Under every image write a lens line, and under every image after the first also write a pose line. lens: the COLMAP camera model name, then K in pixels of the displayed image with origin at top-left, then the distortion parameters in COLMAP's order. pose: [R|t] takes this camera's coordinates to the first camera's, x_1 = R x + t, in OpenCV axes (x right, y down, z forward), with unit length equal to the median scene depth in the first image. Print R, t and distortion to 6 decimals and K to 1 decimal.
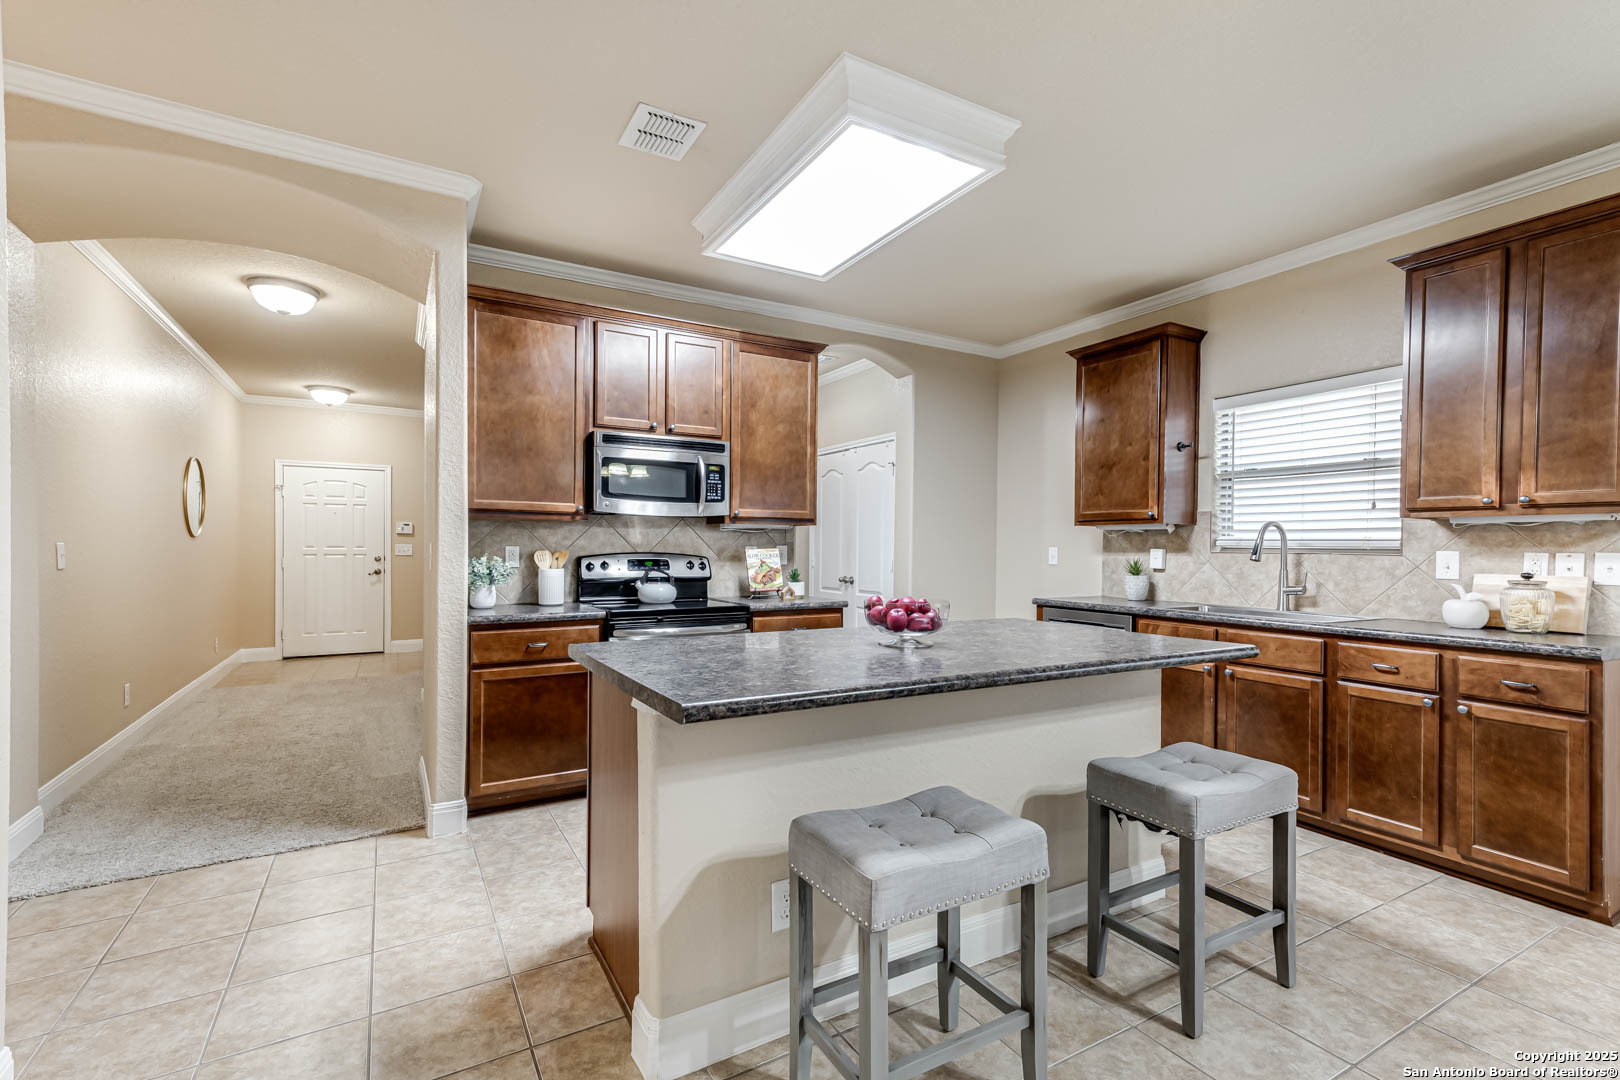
lens RADIAL K [[726.0, 0, 802.4], [0, 726.0, 546.7], [0, 0, 1]] dist [0.027716, 0.000032]
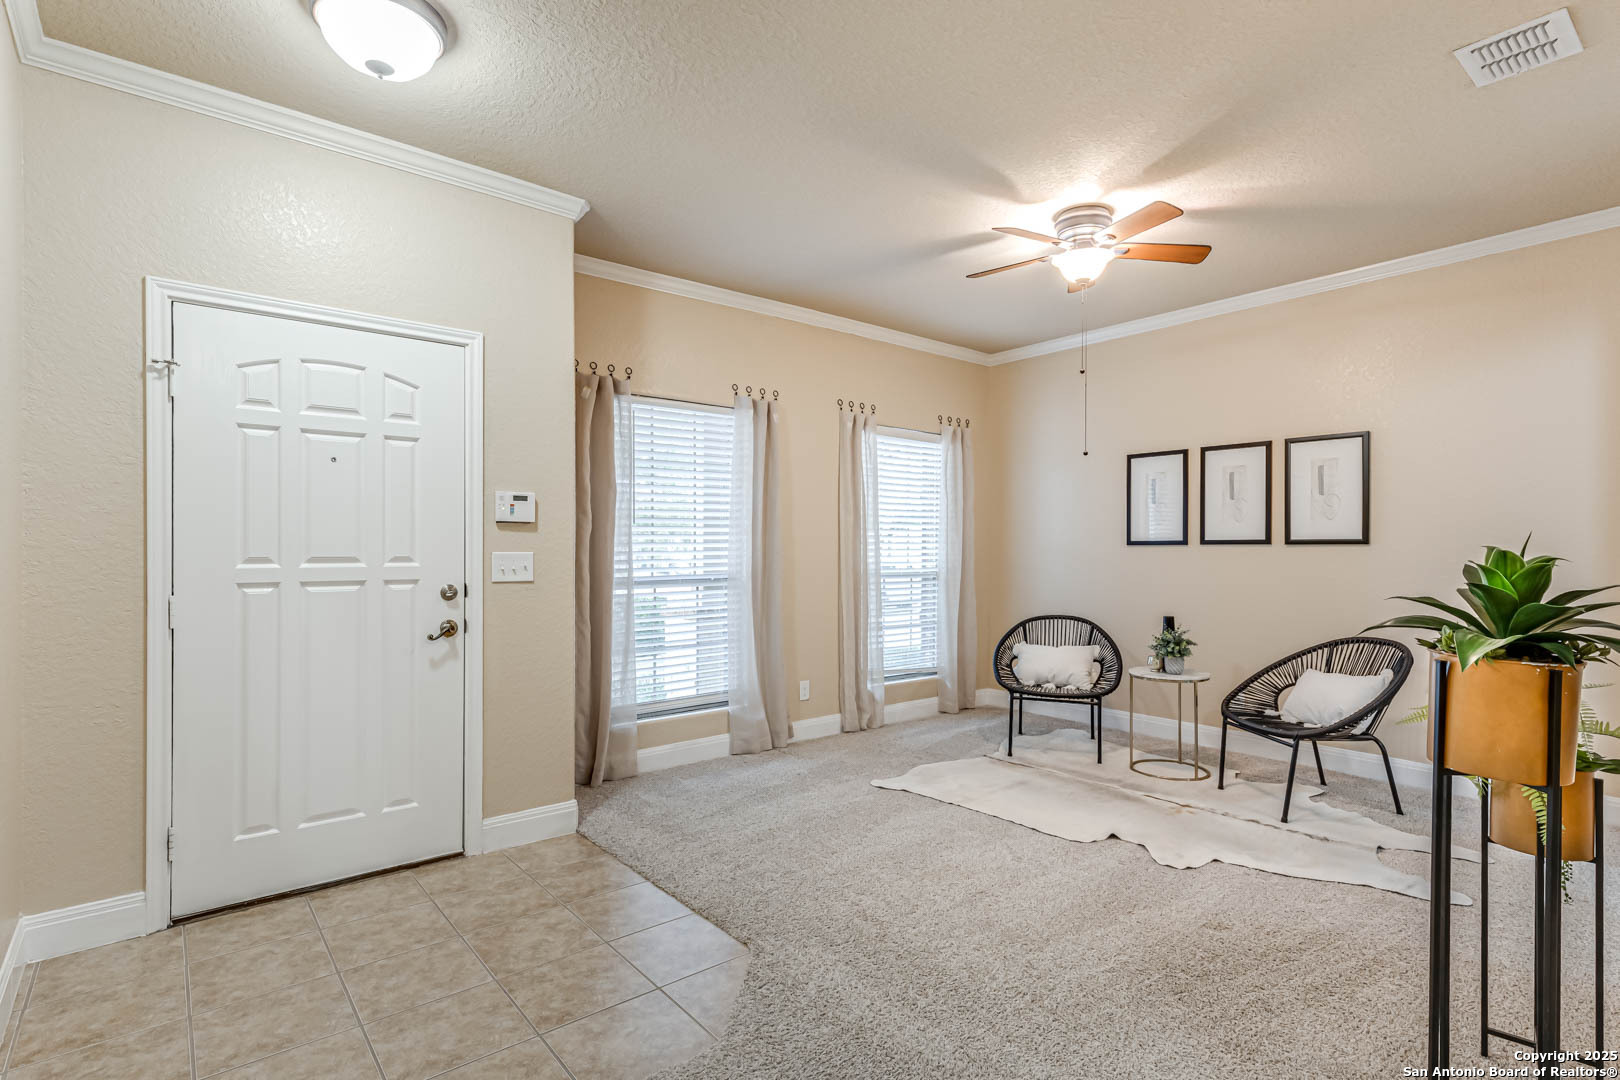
lens RADIAL K [[794.6, 0, 804.9], [0, 794.6, 549.8], [0, 0, 1]] dist [0.017248, -0.000111]
pose [[0.987163, -0.003981, 0.159666, -0.962192], [0.004021, 0.999992, 0.000070, -0.007484], [-0.159664, 0.000573, 0.987171, 1.207104]]
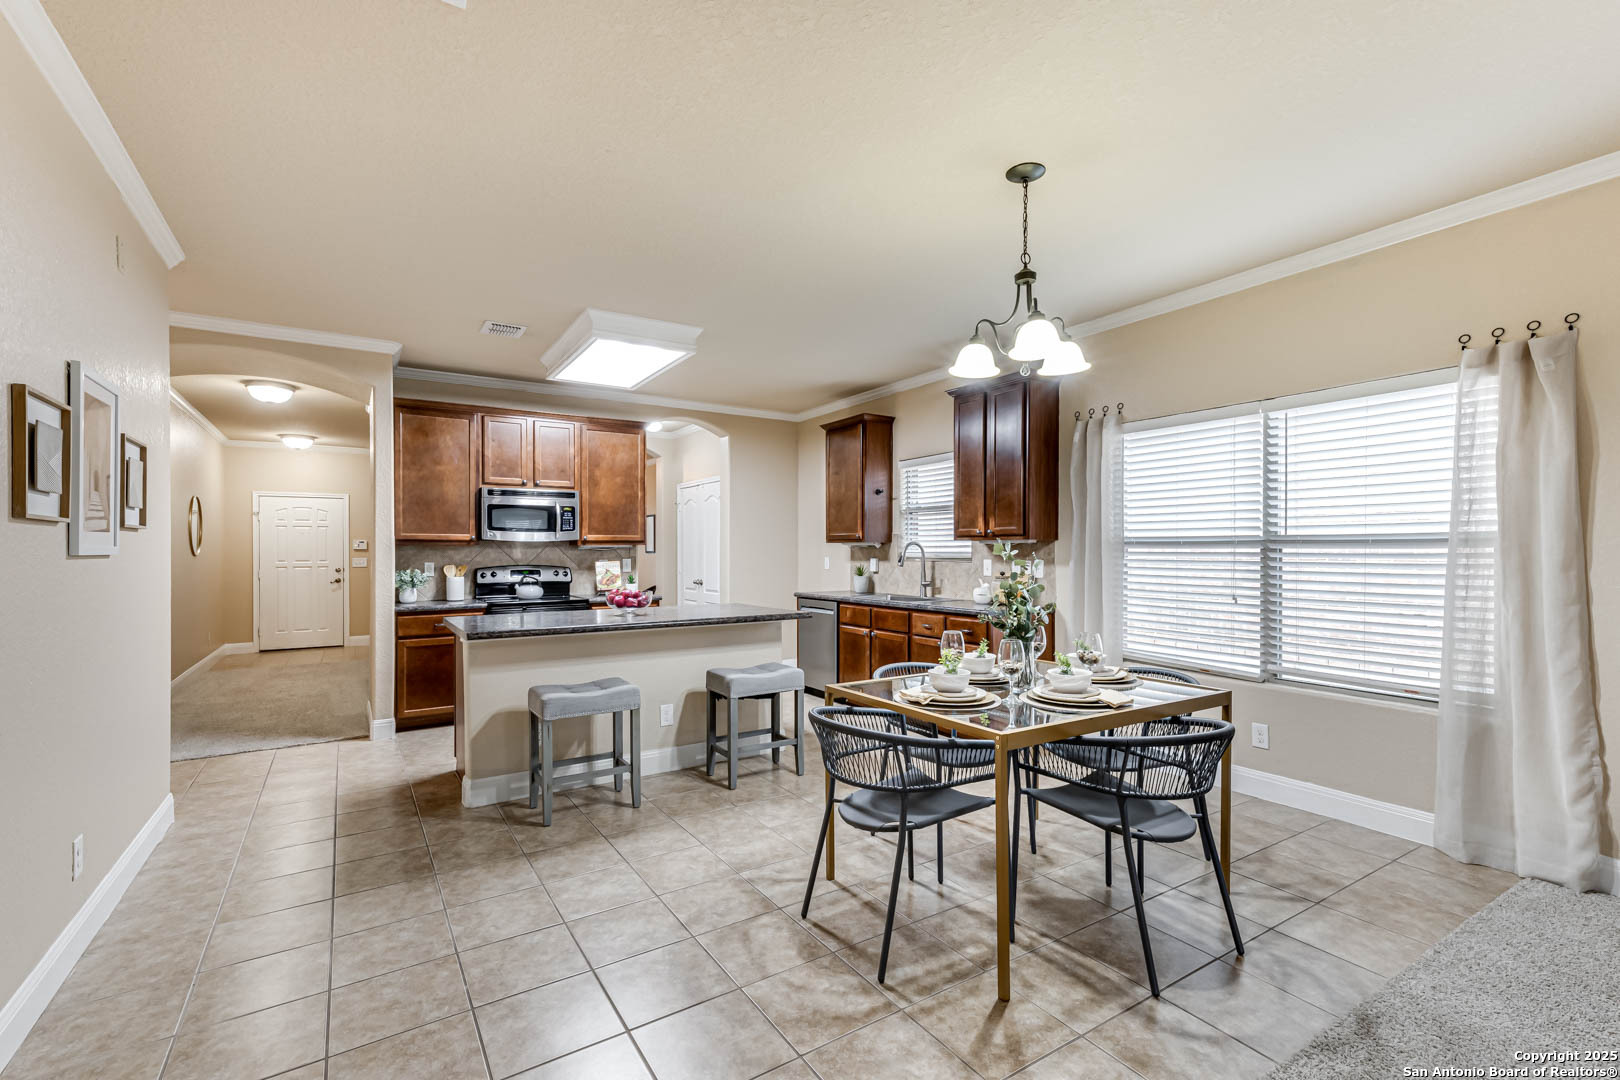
lens RADIAL K [[717.3, 0, 802.4], [0, 717.3, 546.6], [0, 0, 1]] dist [0.029202, -0.000114]
pose [[0.998978, -0.010739, 0.043913, 0.302983], [0.011009, 0.999922, -0.005923, -0.015501], [-0.043846, 0.006401, 0.999018, -0.521615]]
